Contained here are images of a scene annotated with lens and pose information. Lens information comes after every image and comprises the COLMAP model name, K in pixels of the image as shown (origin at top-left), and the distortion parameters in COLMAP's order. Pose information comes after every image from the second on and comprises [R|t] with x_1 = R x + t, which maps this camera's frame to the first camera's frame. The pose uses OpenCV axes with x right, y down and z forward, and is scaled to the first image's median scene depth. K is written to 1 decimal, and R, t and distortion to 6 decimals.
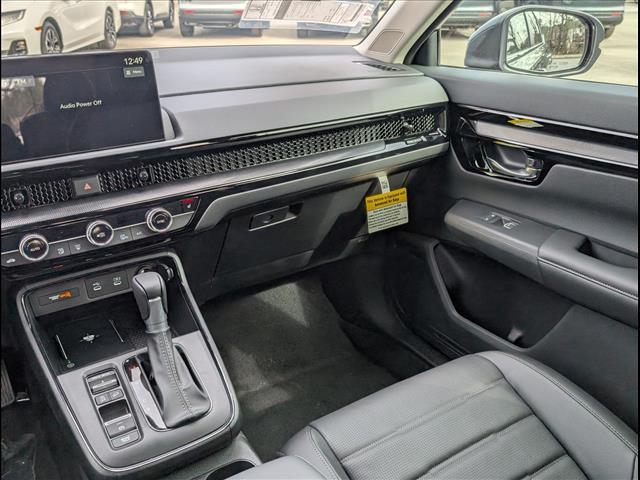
lens RADIAL K [[612.1, 0, 320.5], [0, 612.1, 239.8], [0, 0, 1]] dist [0.031123, 0.000000]
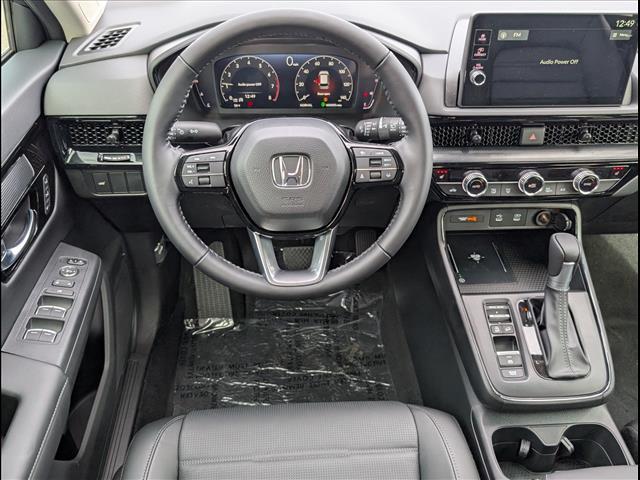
lens RADIAL K [[612.1, 0, 320.1], [0, 612.1, 239.9], [0, 0, 1]] dist [0.031123, 0.000000]
pose [[0.874137, 0.323488, -0.362270, -0.270610], [-0.230096, 0.932718, 0.277658, -0.137543], [0.427715, -0.159354, 0.889756, -0.138360]]
